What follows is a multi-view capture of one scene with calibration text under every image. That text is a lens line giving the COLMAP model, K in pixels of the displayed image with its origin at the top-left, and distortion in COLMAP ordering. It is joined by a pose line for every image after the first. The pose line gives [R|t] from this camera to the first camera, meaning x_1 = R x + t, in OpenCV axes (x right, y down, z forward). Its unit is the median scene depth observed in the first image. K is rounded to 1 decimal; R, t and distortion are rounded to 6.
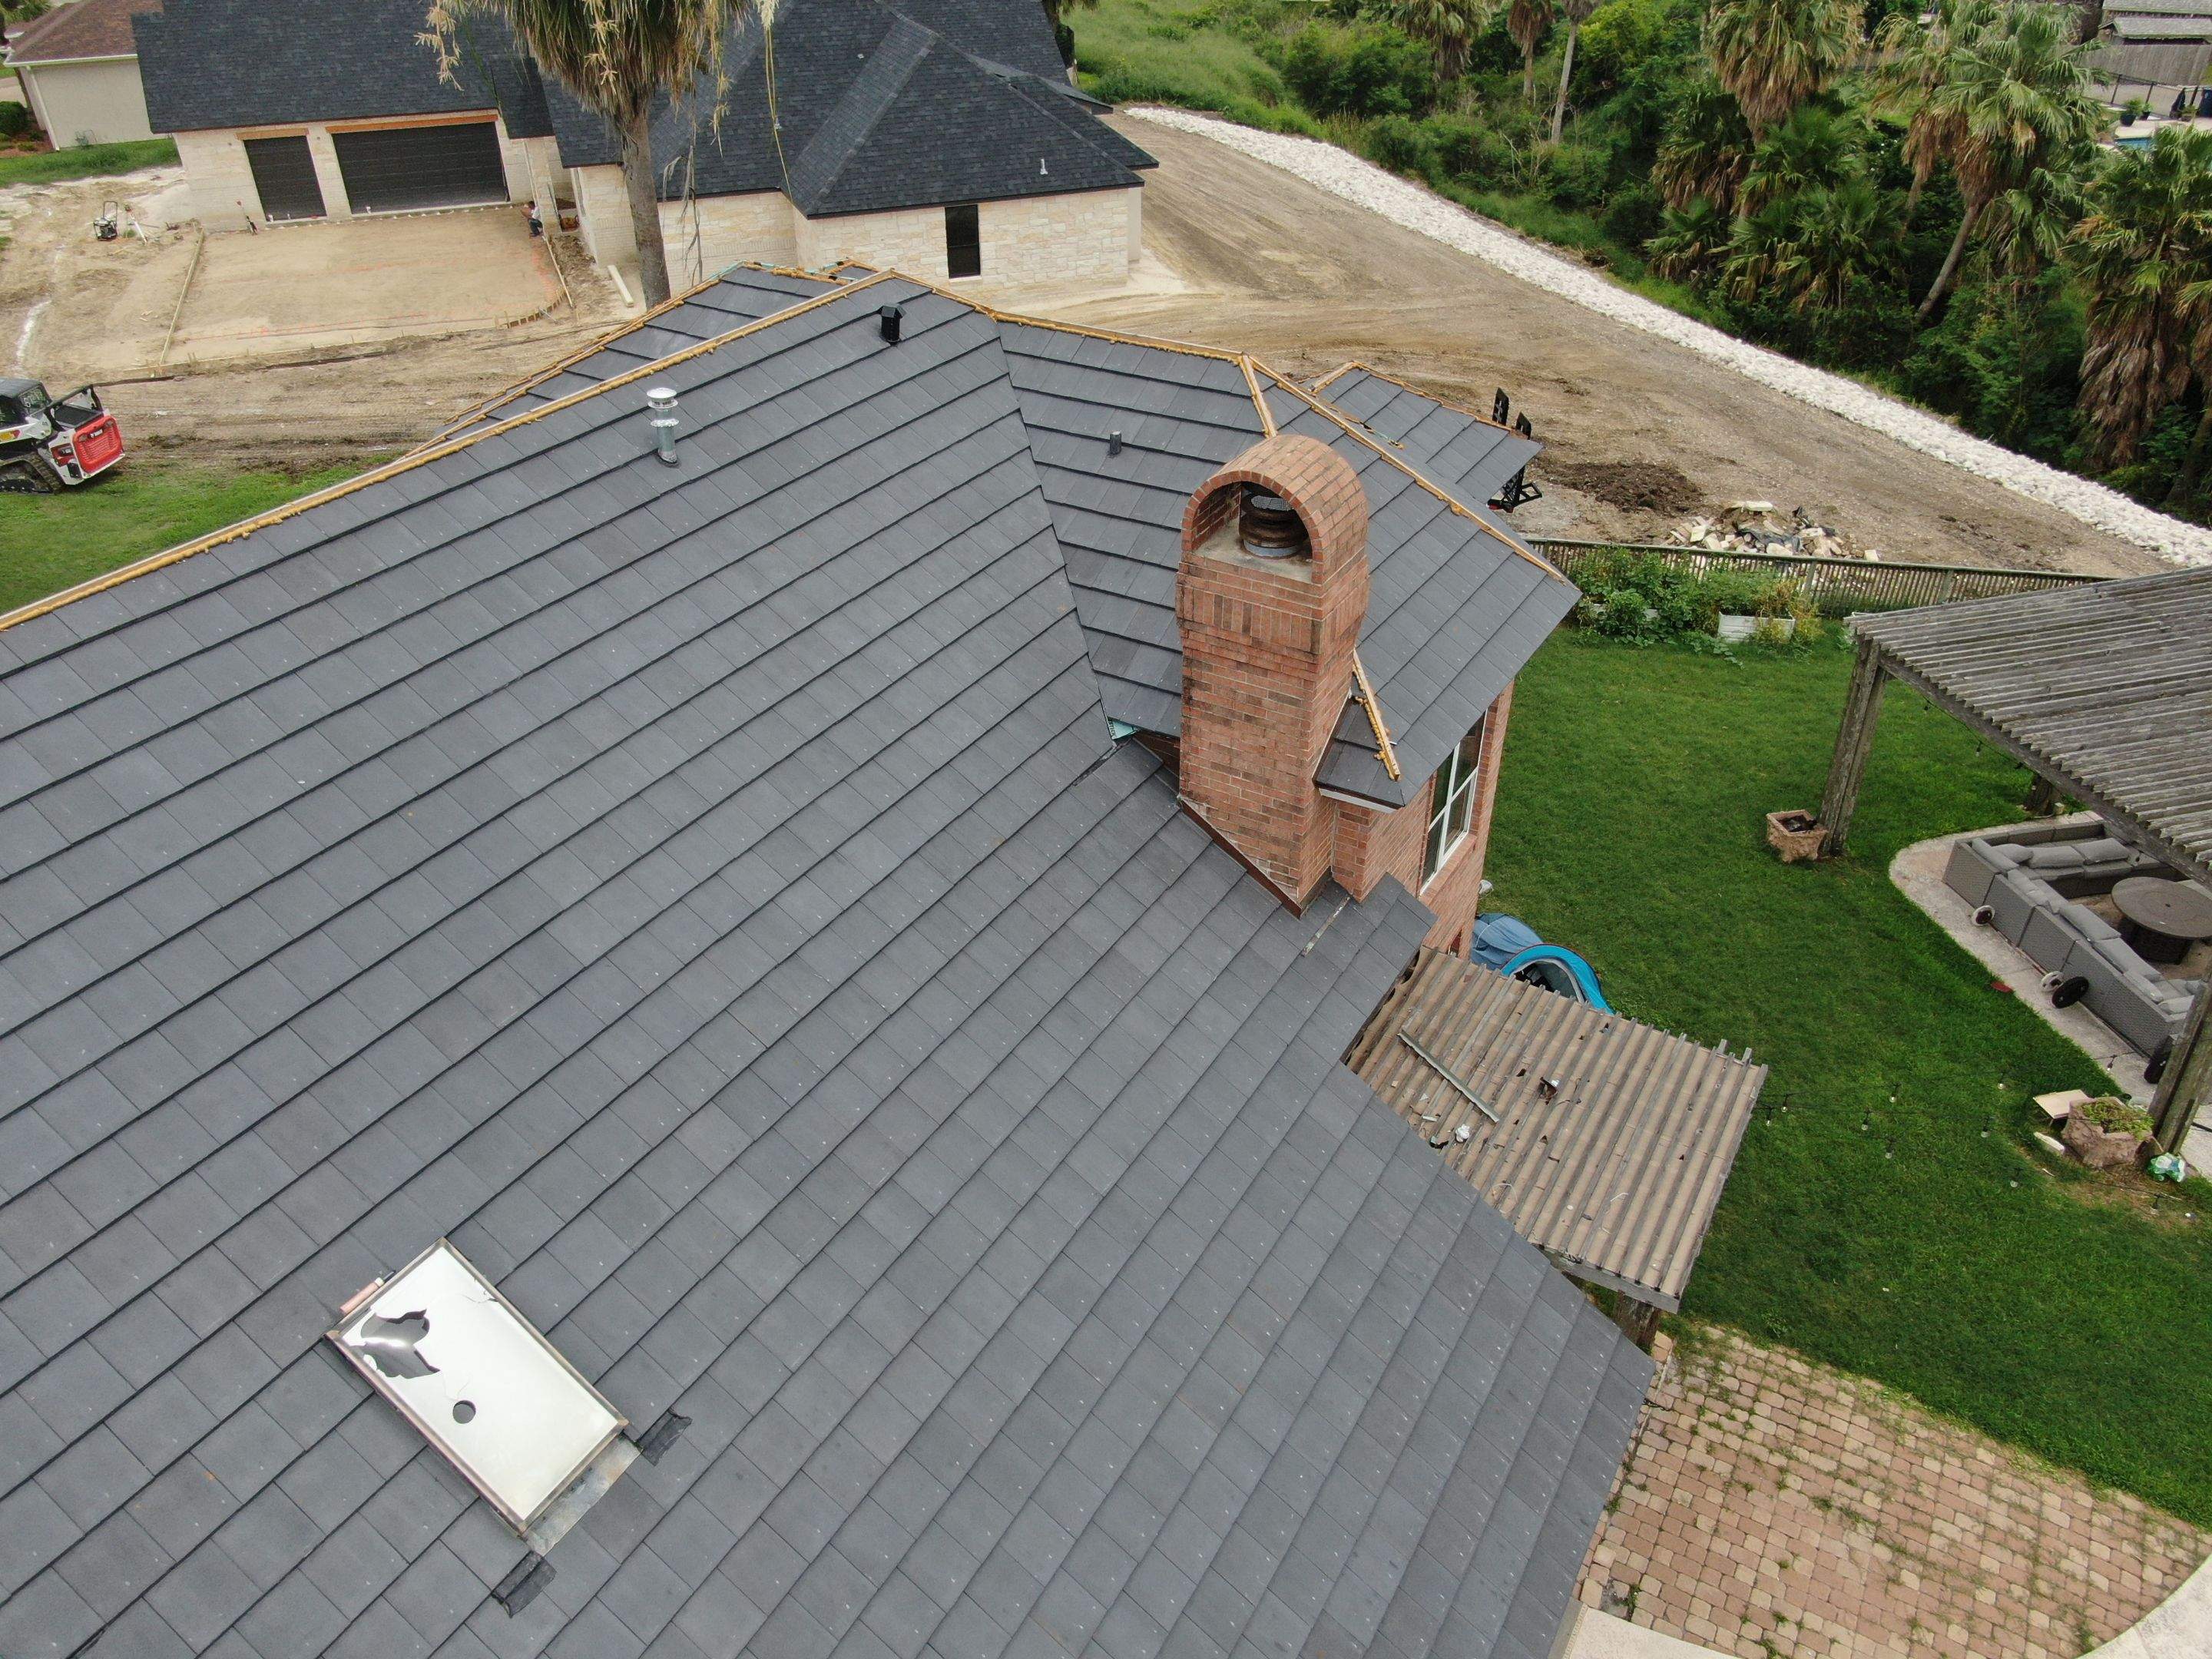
lens RADIAL K [[1595.0, 0, 1108.2], [0, 1595.0, 832.9], [0, 0, 1]] dist [-0.014152, 0.003257]
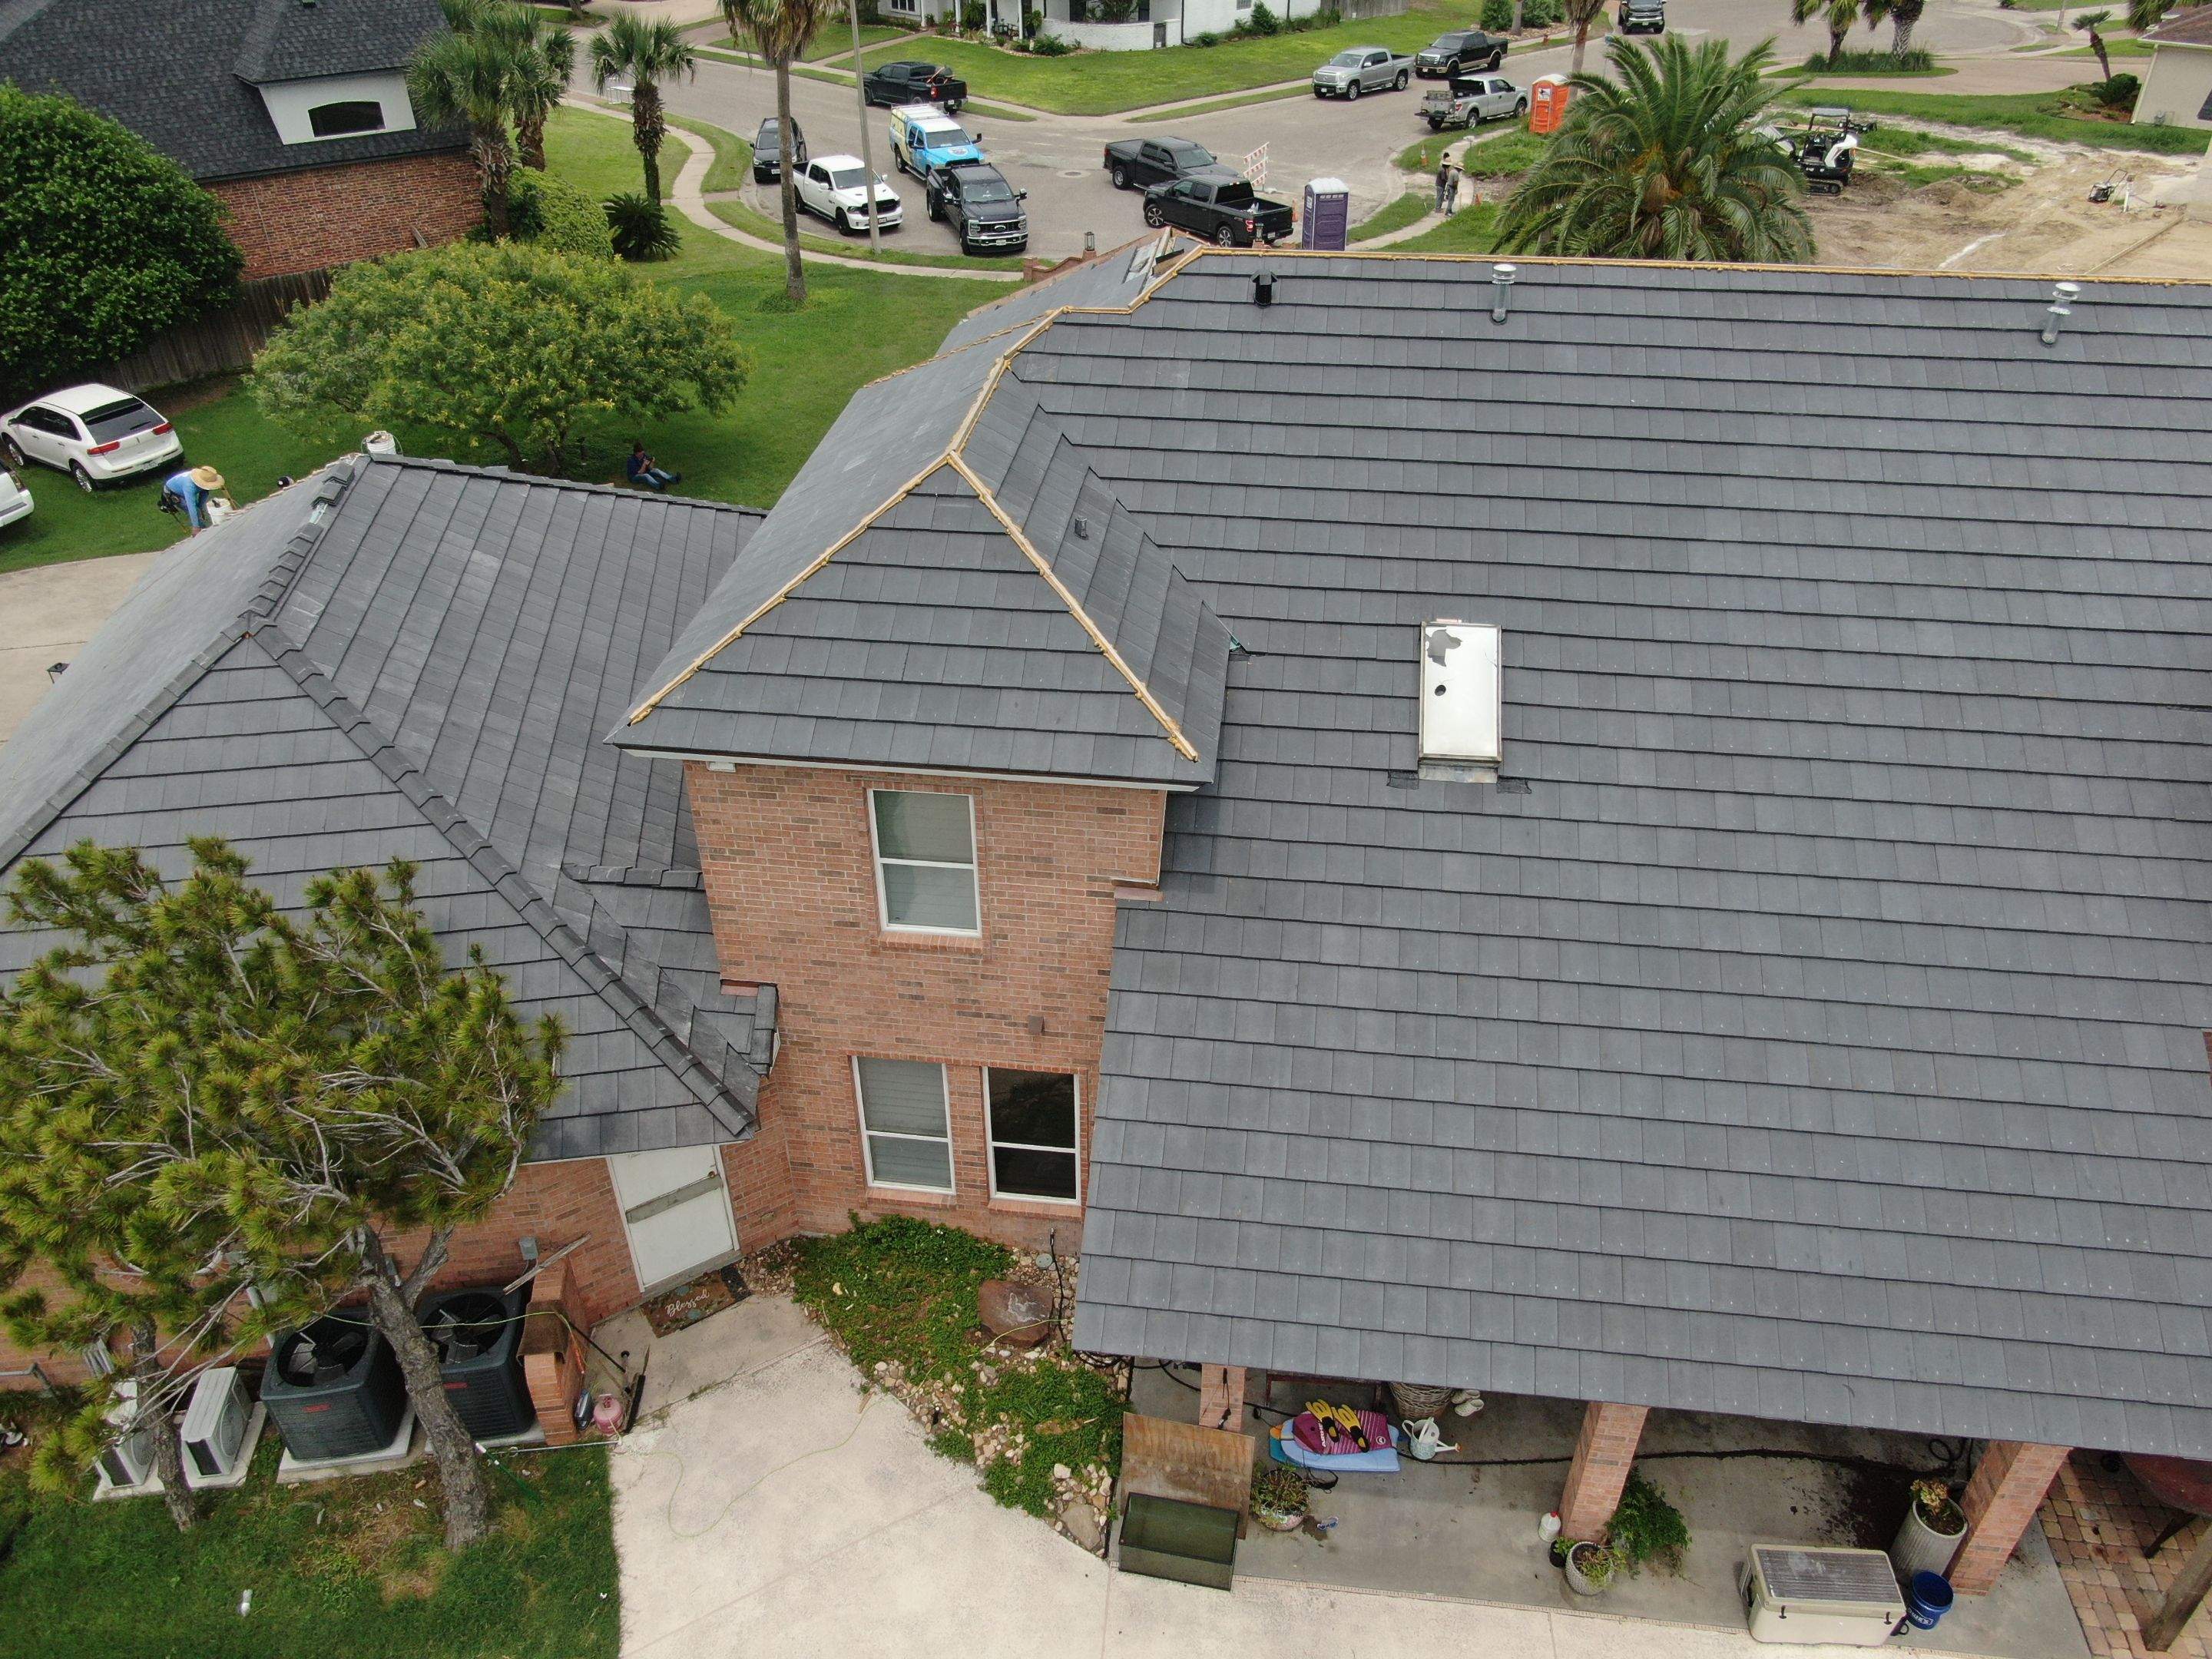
lens RADIAL K [[1595.0, 0, 1108.2], [0, 1595.0, 832.9], [0, 0, 1]] dist [-0.014152, 0.003257]
pose [[0.410179, 0.516212, -0.751850, 0.323021], [-0.514729, 0.811576, 0.276404, 0.067905], [0.752866, 0.273624, 0.598601, -0.120557]]
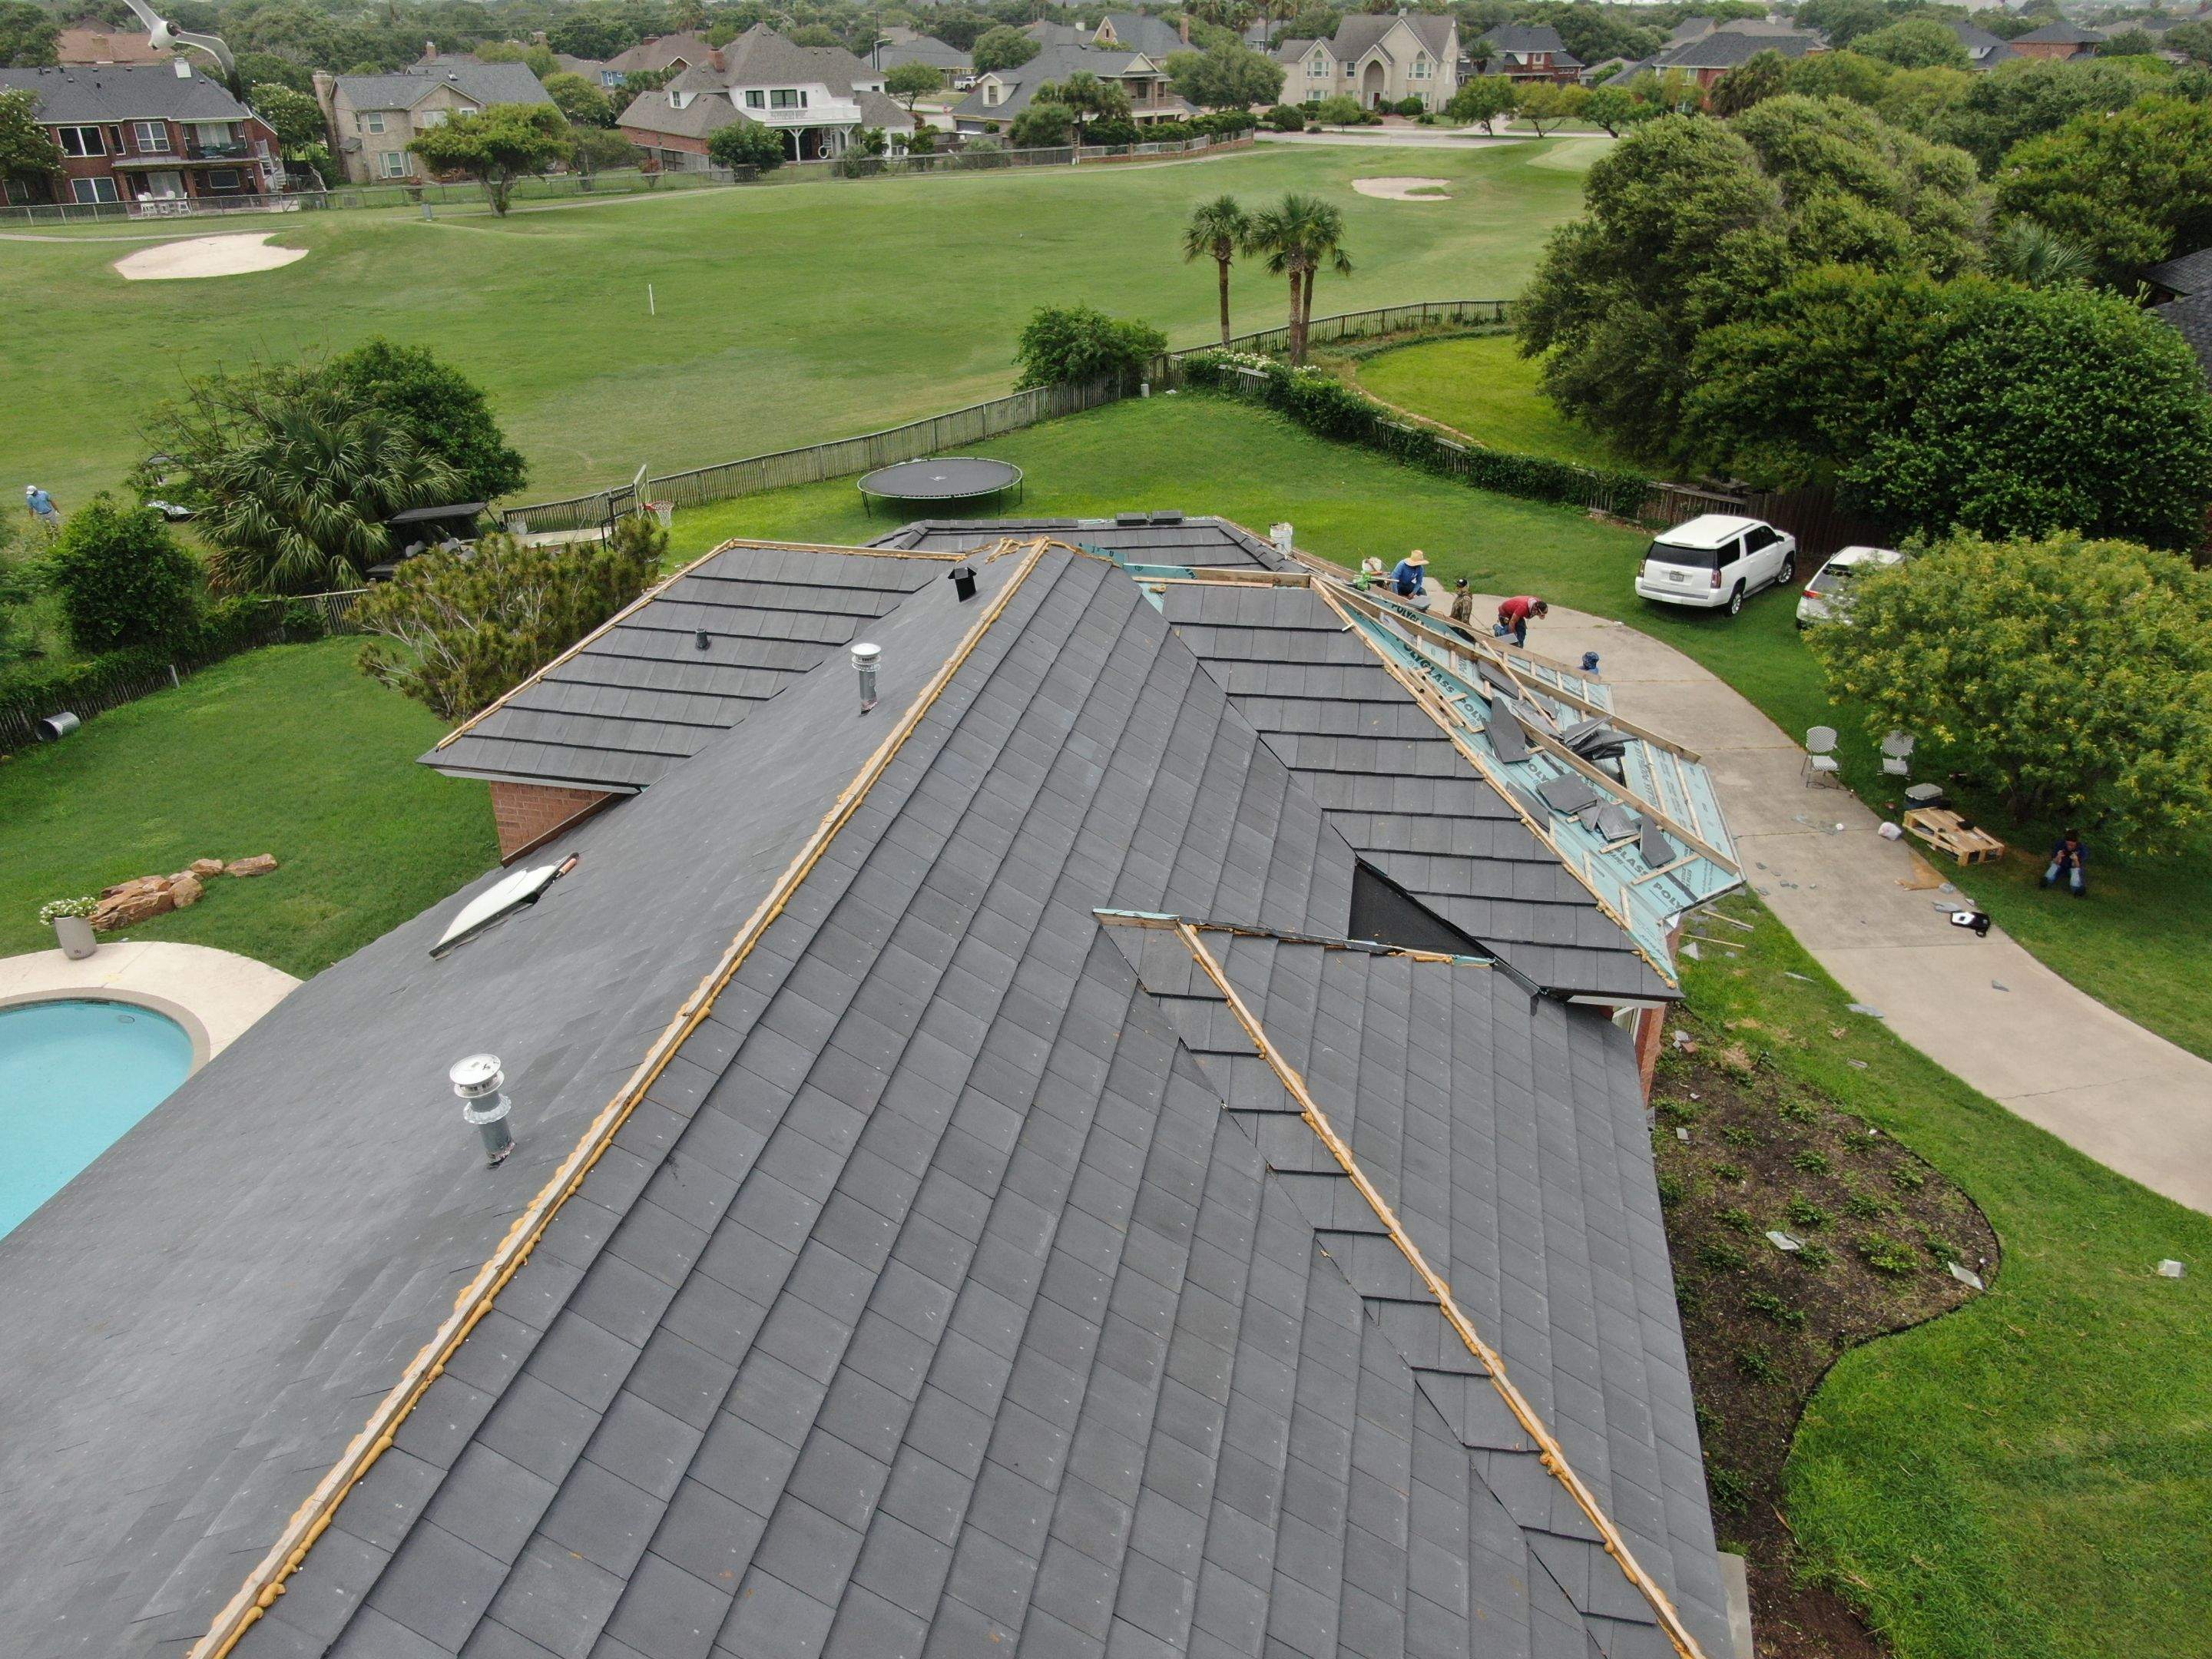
lens RADIAL K [[1595.1, 0, 1106.4], [0, 1595.1, 825.5], [0, 0, 1]] dist [-0.016843, 0.009709]
pose [[-0.940145, 0.160345, -0.300694, -0.188671], [-0.190057, 0.485687, 0.853221, -0.485492], [0.282853, 0.859301, -0.426141, 0.689073]]
